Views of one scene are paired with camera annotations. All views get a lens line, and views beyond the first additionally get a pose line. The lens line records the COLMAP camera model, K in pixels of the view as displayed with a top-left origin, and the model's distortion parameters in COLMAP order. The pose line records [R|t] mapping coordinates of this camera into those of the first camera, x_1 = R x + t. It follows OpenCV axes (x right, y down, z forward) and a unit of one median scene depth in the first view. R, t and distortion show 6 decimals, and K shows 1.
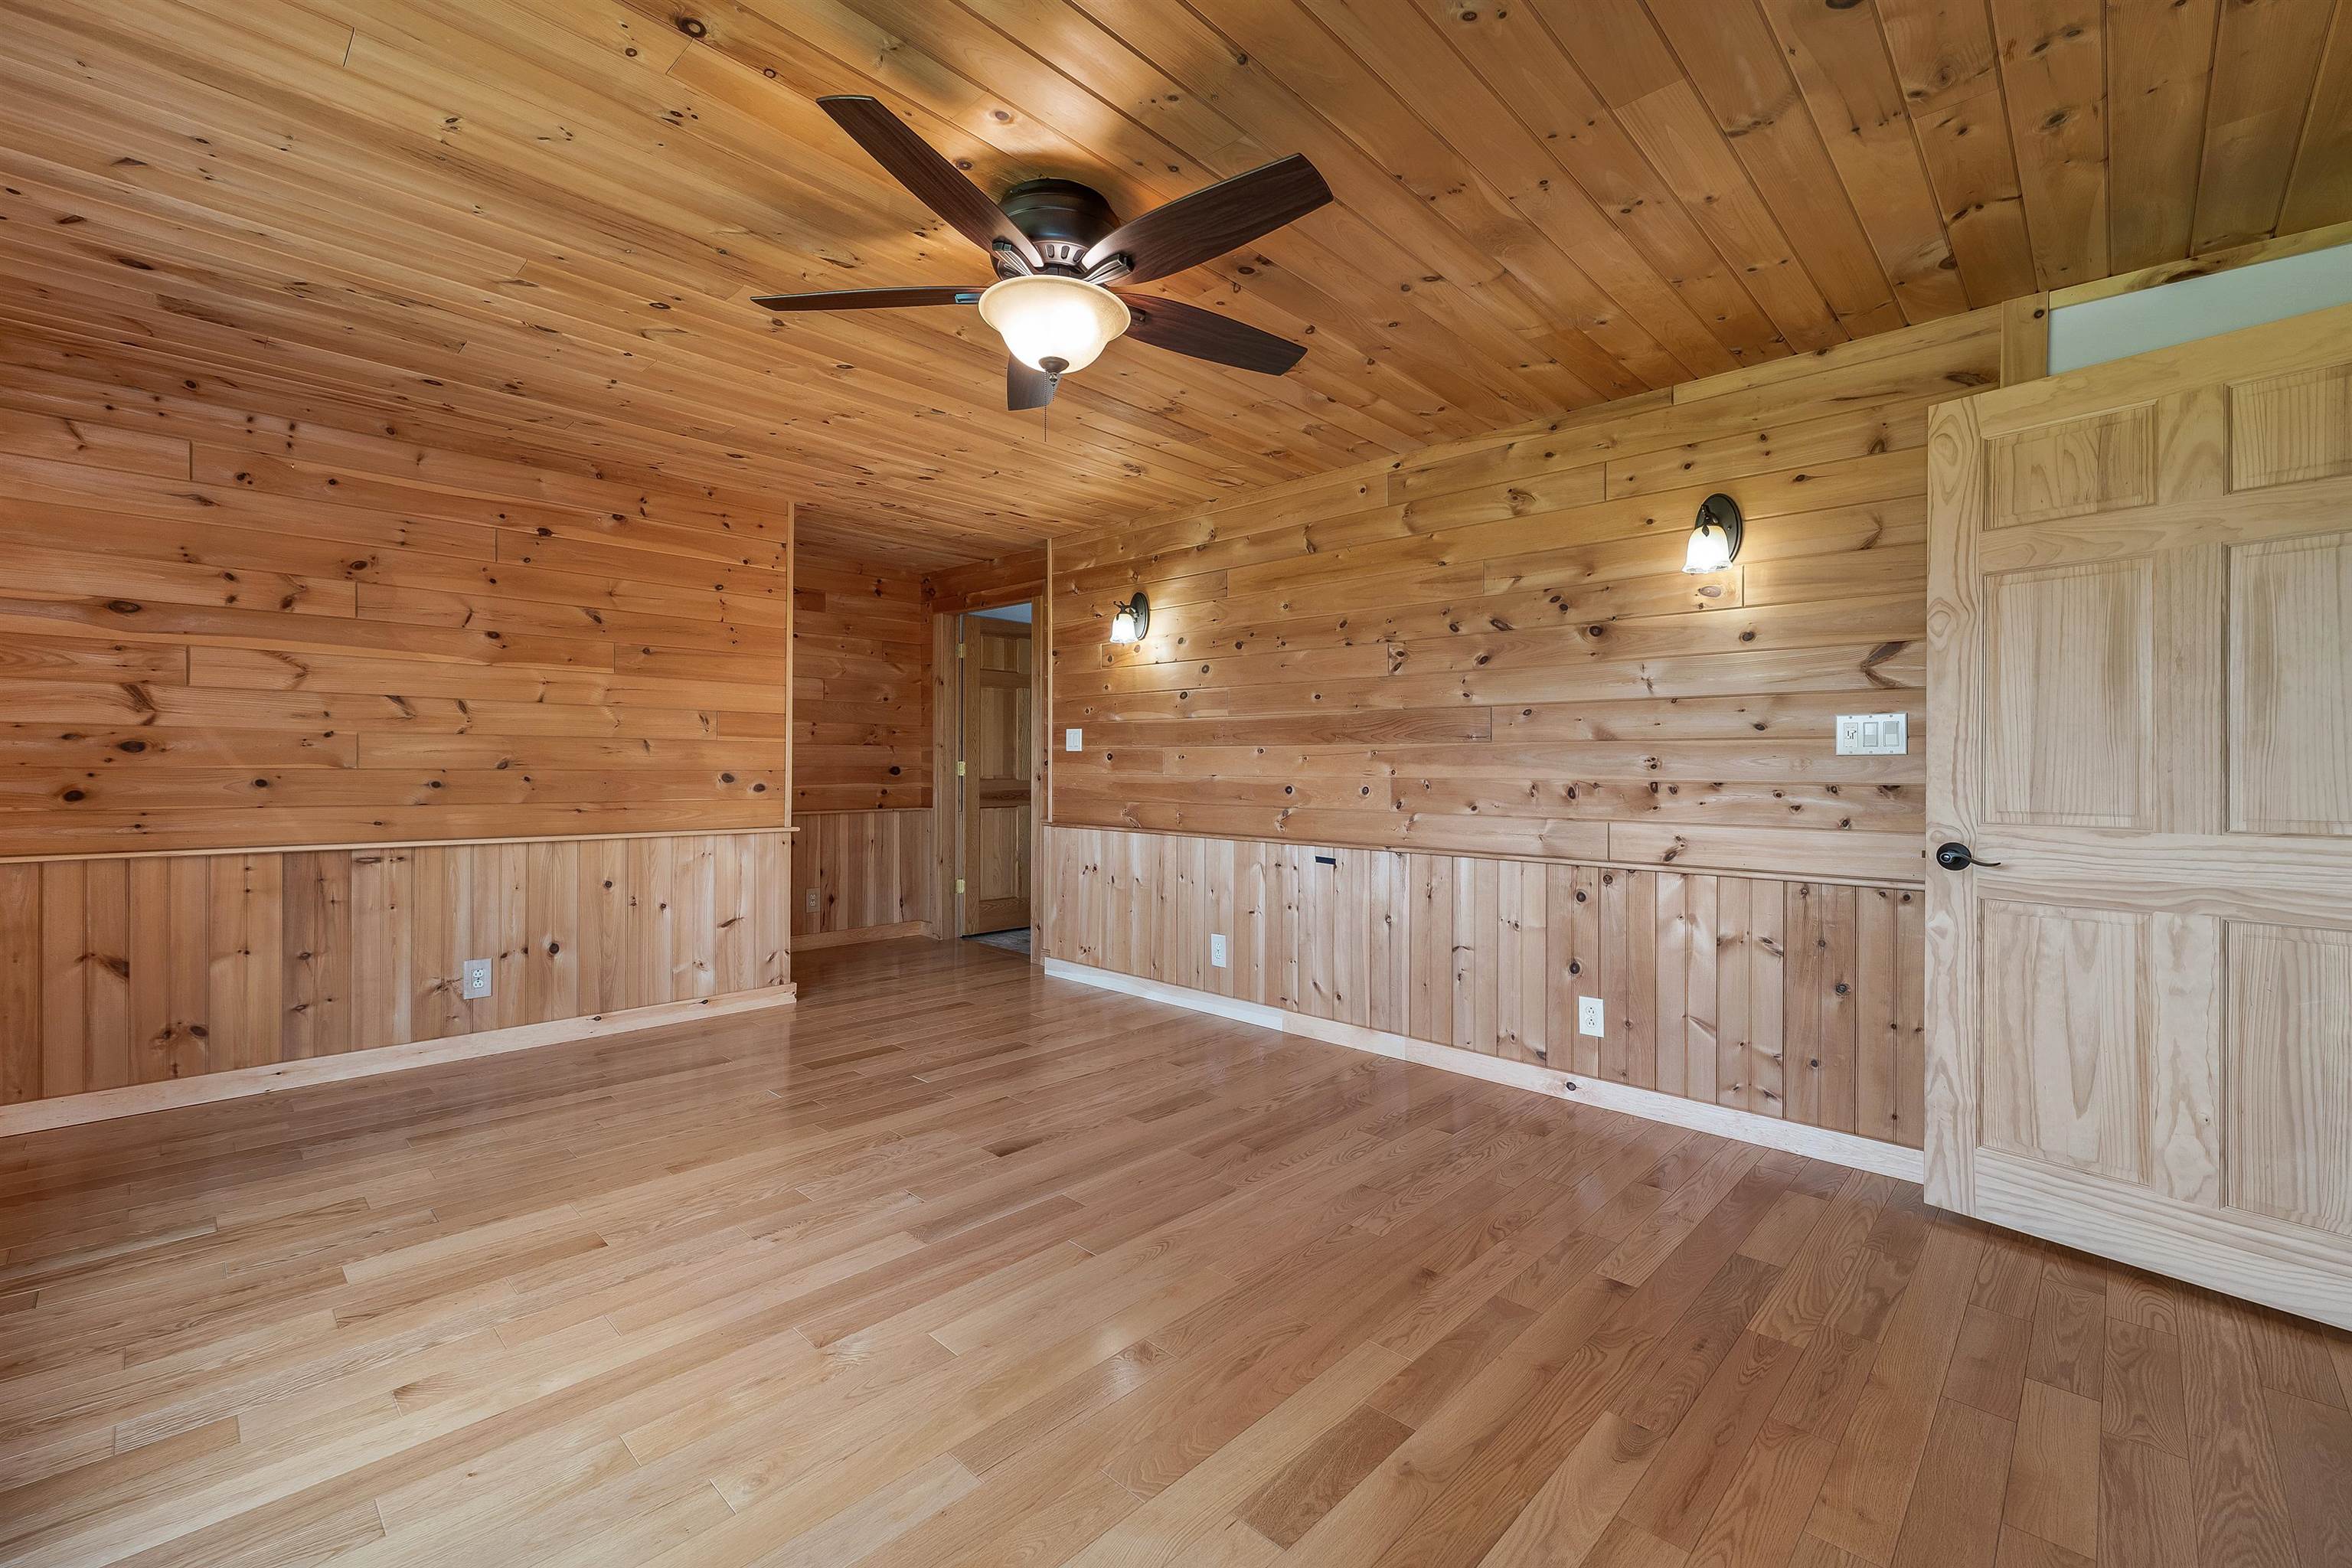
lens RADIAL K [[972.7, 0, 1176.0], [0, 972.7, 773.9], [0, 0, 1]] dist [0.000128, 0.000057]
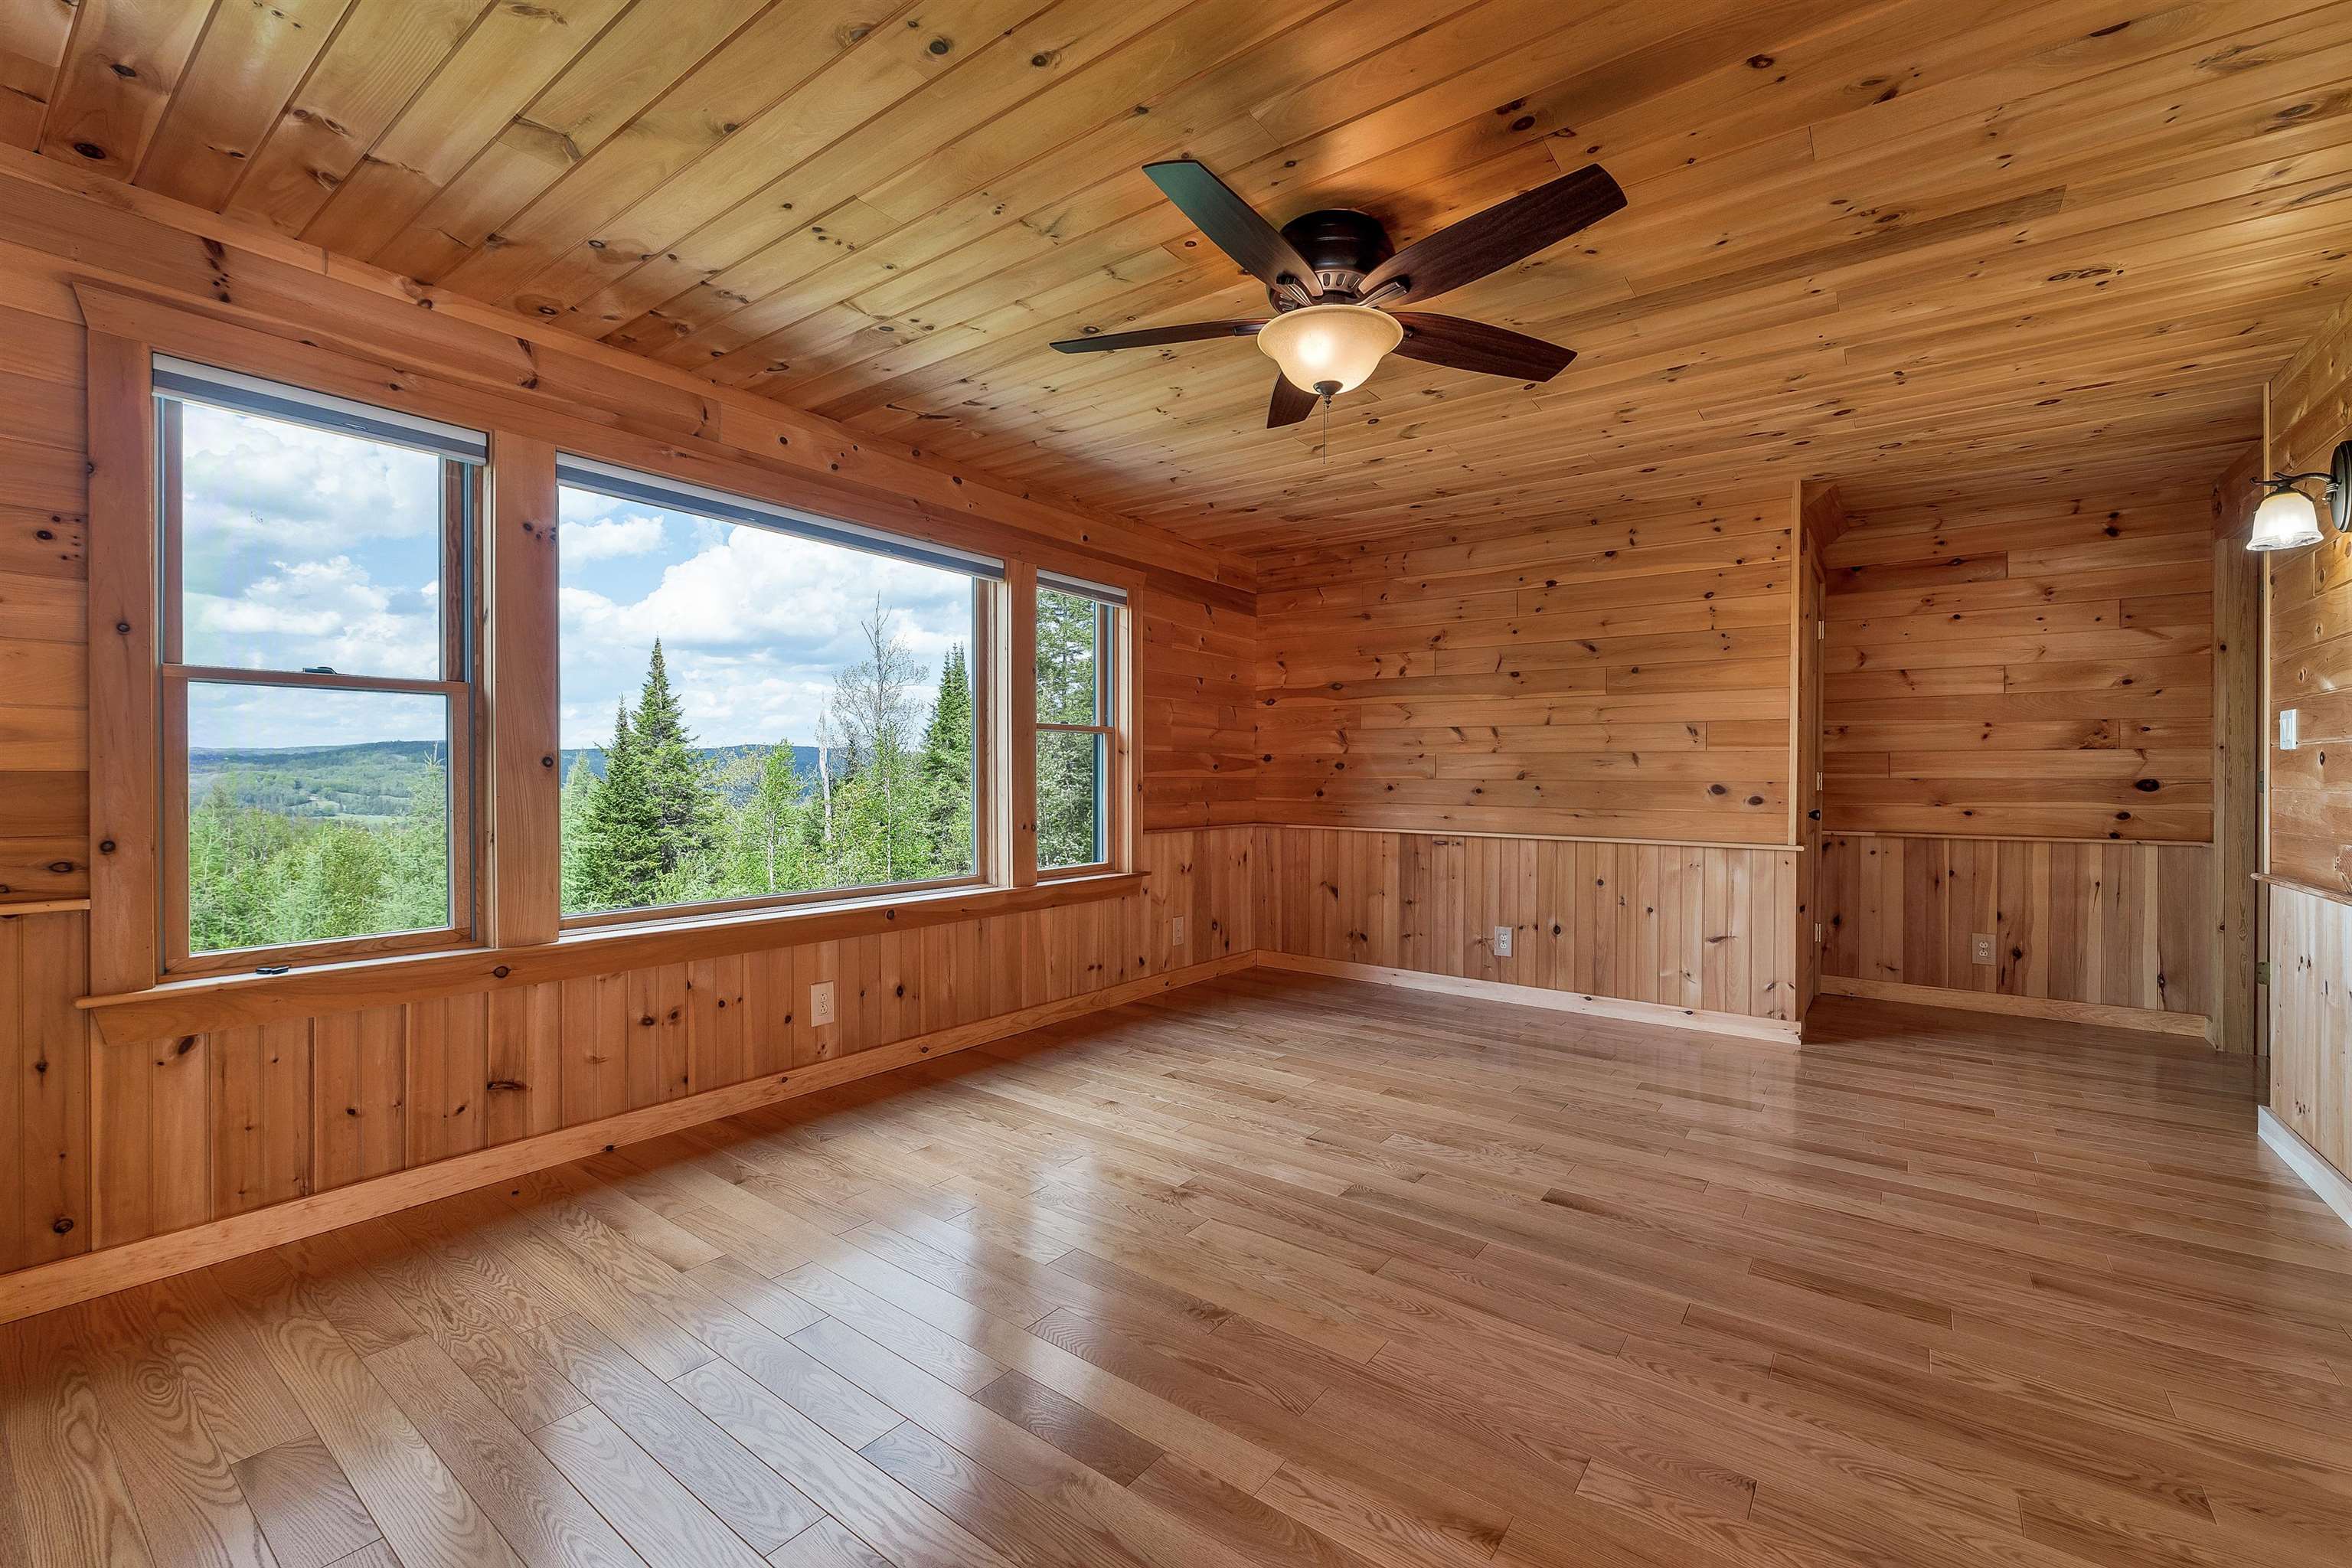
lens RADIAL K [[972.8, 0, 1181.1], [0, 972.8, 786.9], [0, 0, 1]] dist [0.001146, 0.000470]
pose [[0.131832, 0.006787, -0.991249, 0.500534], [-0.010913, 0.999926, 0.005395, 0.002594], [0.991212, 0.010106, 0.131897, 0.396766]]
